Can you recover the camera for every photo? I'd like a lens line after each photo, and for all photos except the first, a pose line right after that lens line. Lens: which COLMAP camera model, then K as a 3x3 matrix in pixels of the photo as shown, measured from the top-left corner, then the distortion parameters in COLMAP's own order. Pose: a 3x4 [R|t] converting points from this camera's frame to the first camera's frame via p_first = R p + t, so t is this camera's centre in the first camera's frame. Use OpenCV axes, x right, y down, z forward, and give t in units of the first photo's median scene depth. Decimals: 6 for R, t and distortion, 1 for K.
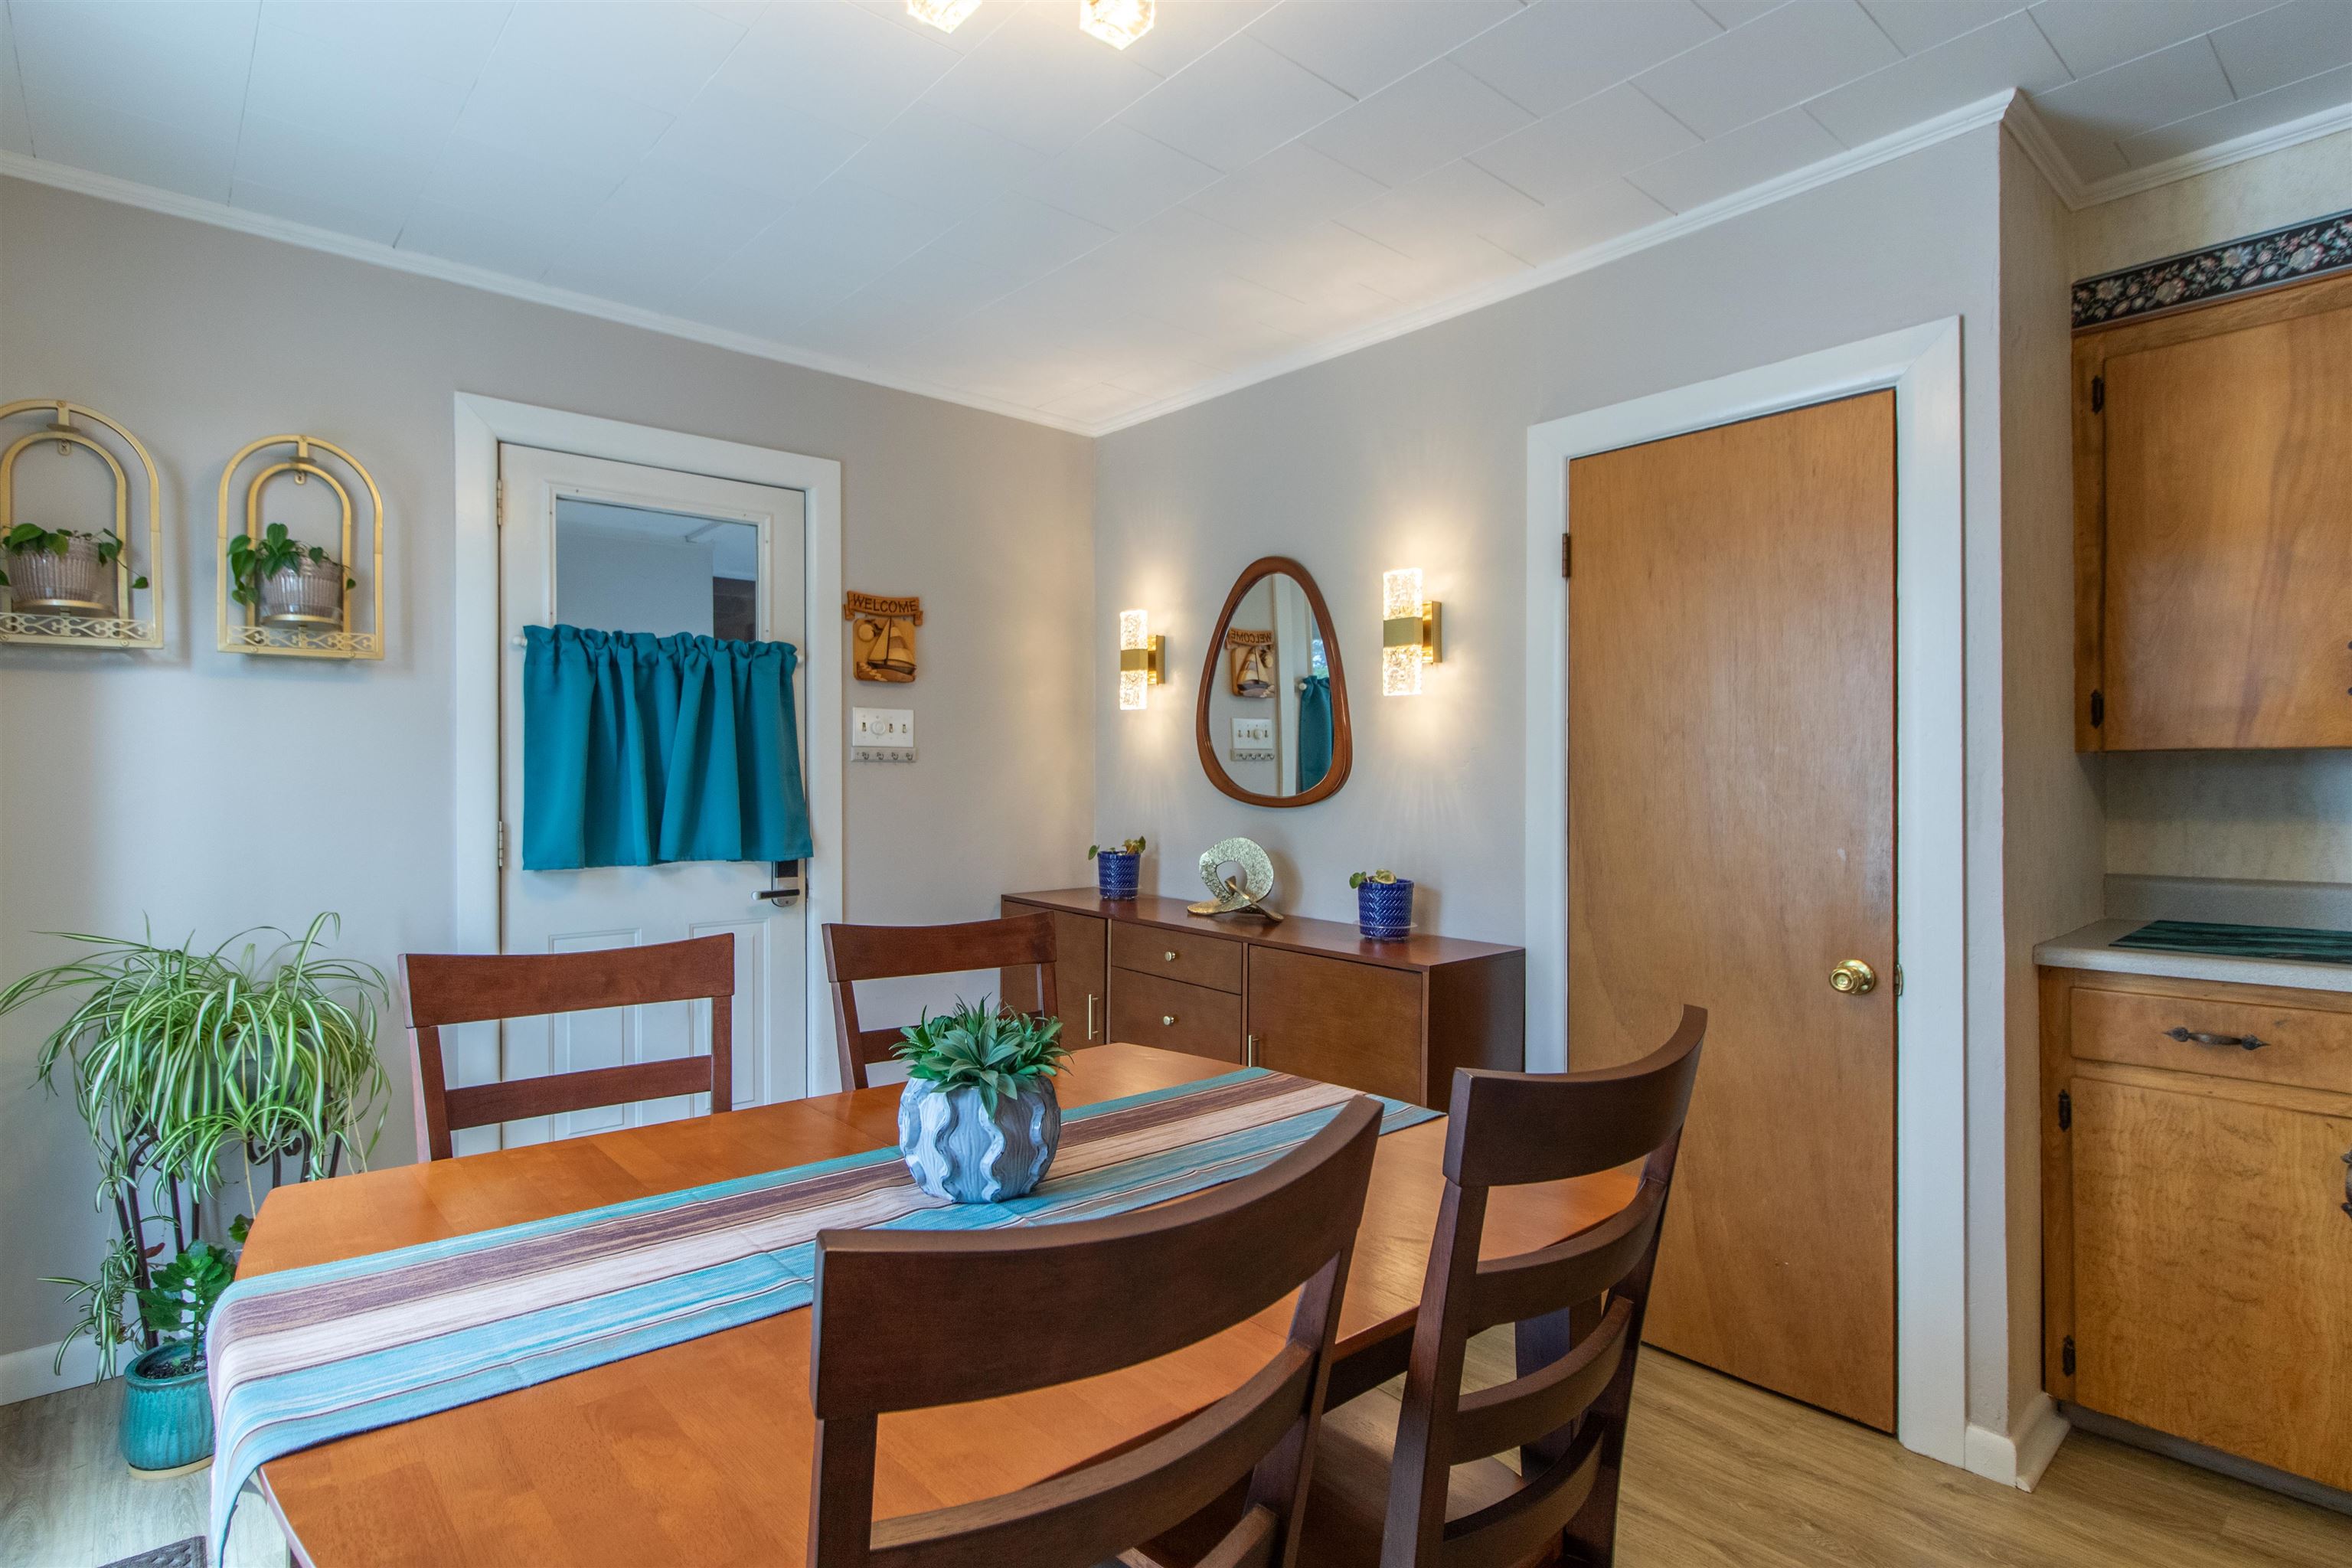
lens RADIAL K [[1151.1, 0, 1024.3], [0, 1151.1, 777.3], [0, 0, 1]] dist [0.001020, 0.000588]
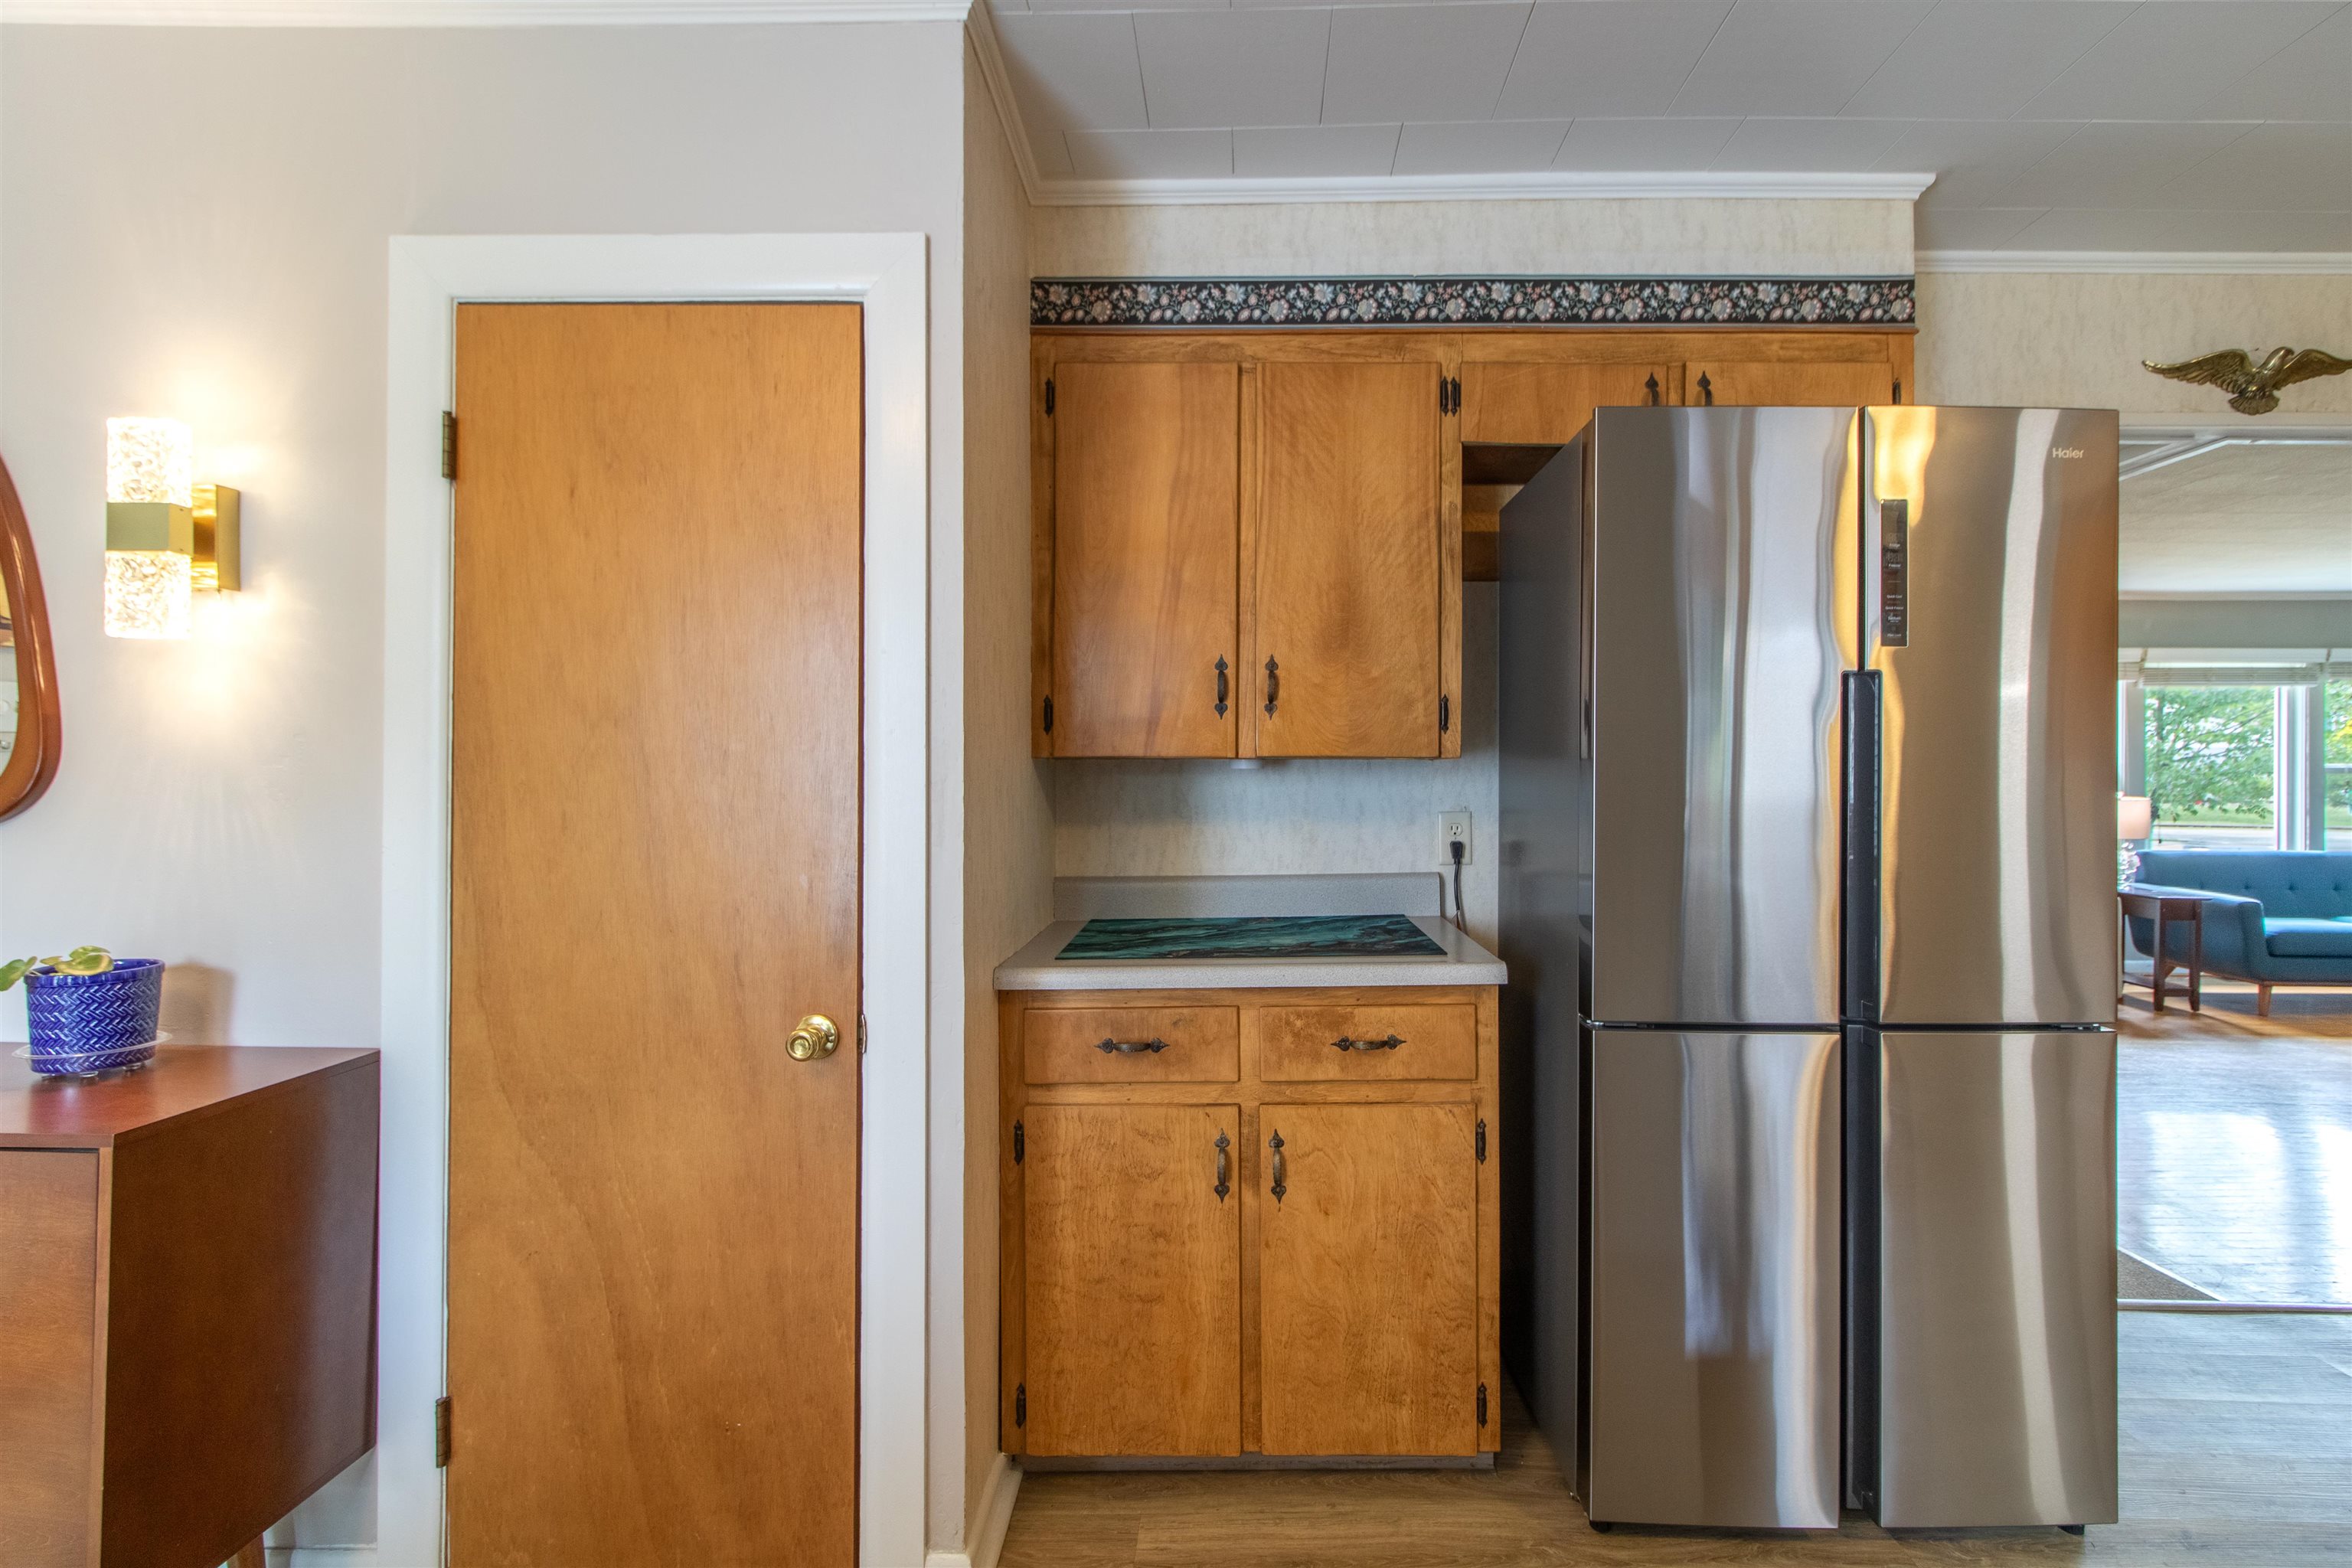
lens RADIAL K [[1099.9, 0, 1236.6], [0, 1099.9, 777.9], [0, 0, 1]] dist [-0.000451, 0.000158]
pose [[0.613273, 0.005952, 0.789849, 0.303504], [-0.003295, 0.999982, -0.004977, -0.001116], [-0.789864, 0.000450, 0.613281, 0.313028]]
